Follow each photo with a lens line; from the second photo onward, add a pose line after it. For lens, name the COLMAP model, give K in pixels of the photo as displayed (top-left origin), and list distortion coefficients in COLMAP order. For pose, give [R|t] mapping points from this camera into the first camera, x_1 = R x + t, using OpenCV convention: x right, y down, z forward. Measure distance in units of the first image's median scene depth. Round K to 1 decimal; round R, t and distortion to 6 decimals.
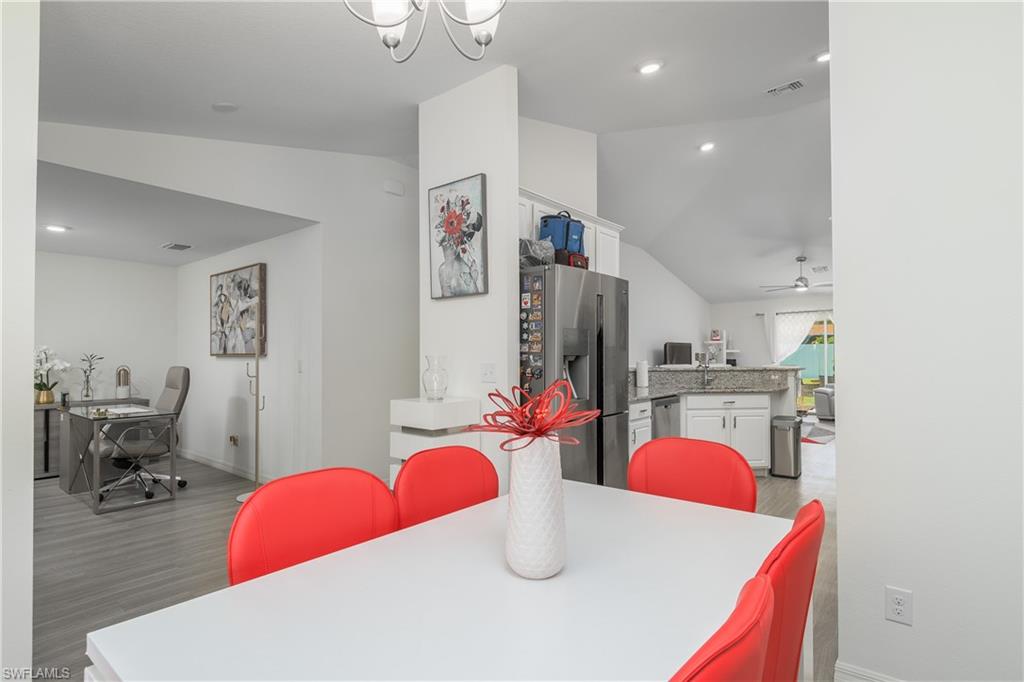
lens RADIAL K [[527.1, 0, 496.1], [0, 527.1, 343.5], [0, 0, 1]] dist [0.002802, 0.000432]
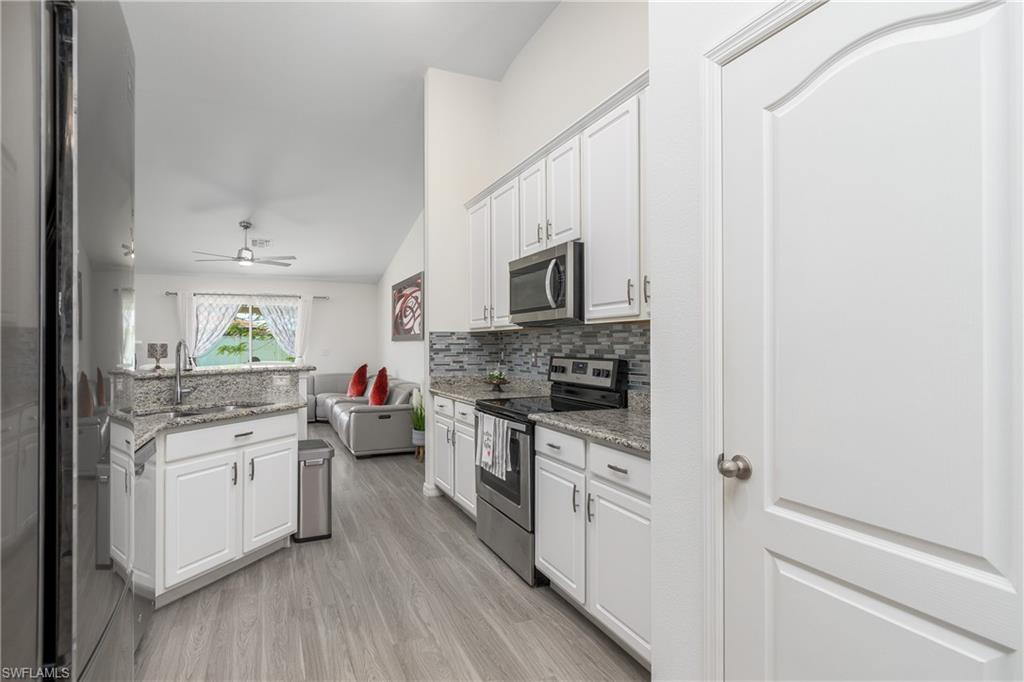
lens RADIAL K [[527.1, 0, 496.1], [0, 527.1, 343.5], [0, 0, 1]] dist [0.002802, 0.000432]
pose [[0.446577, 0.005112, 0.894731, 0.039724], [-0.017582, 0.999841, 0.003063, 0.006698], [-0.894572, -0.017099, 0.446596, 0.285157]]
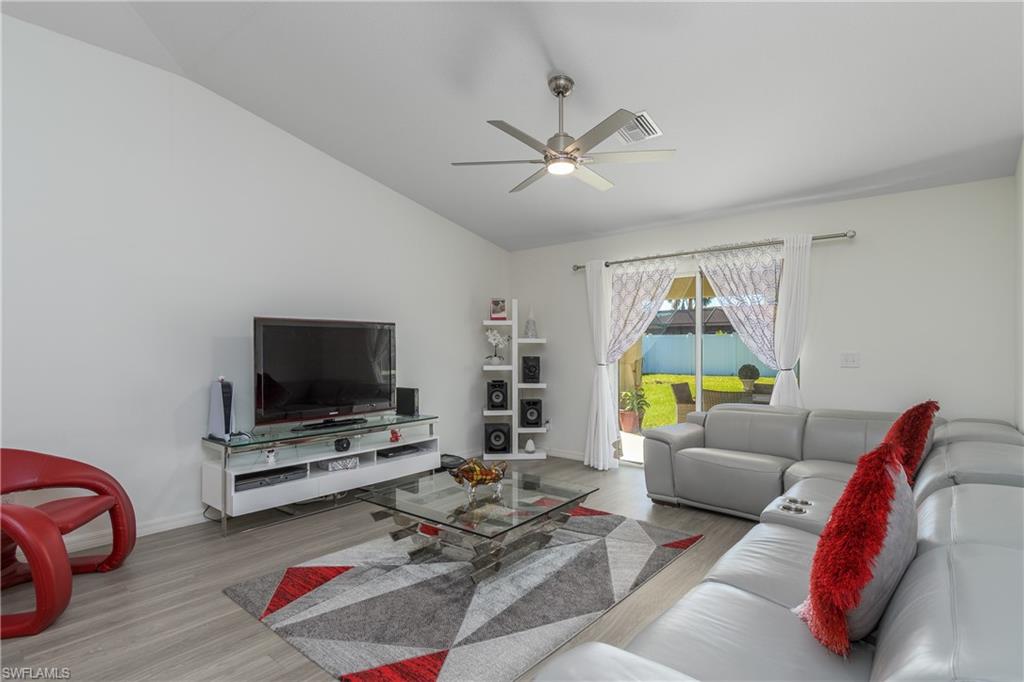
lens RADIAL K [[527.1, 0, 496.1], [0, 527.1, 343.5], [0, 0, 1]] dist [0.002802, 0.000432]
pose [[0.999995, -0.002636, -0.001837, 0.484249], [0.002660, 0.999904, 0.013630, 0.011768], [0.001801, -0.013635, 0.999905, 0.574205]]
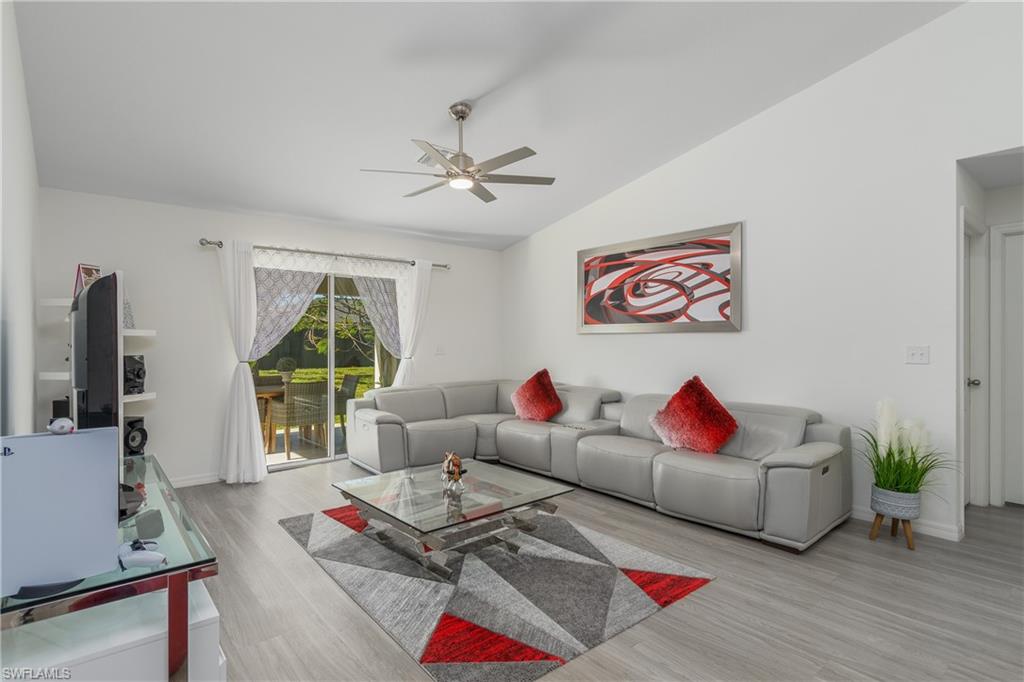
lens RADIAL K [[510.1, 0, 535.5], [0, 510.1, 339.7], [0, 0, 1]] dist [-0.001361, -0.000166]
pose [[0.145554, -0.001145, 0.989350, 0.175382], [-0.018626, 0.999819, 0.003897, 0.014571], [-0.989175, -0.018995, 0.145506, 0.799357]]
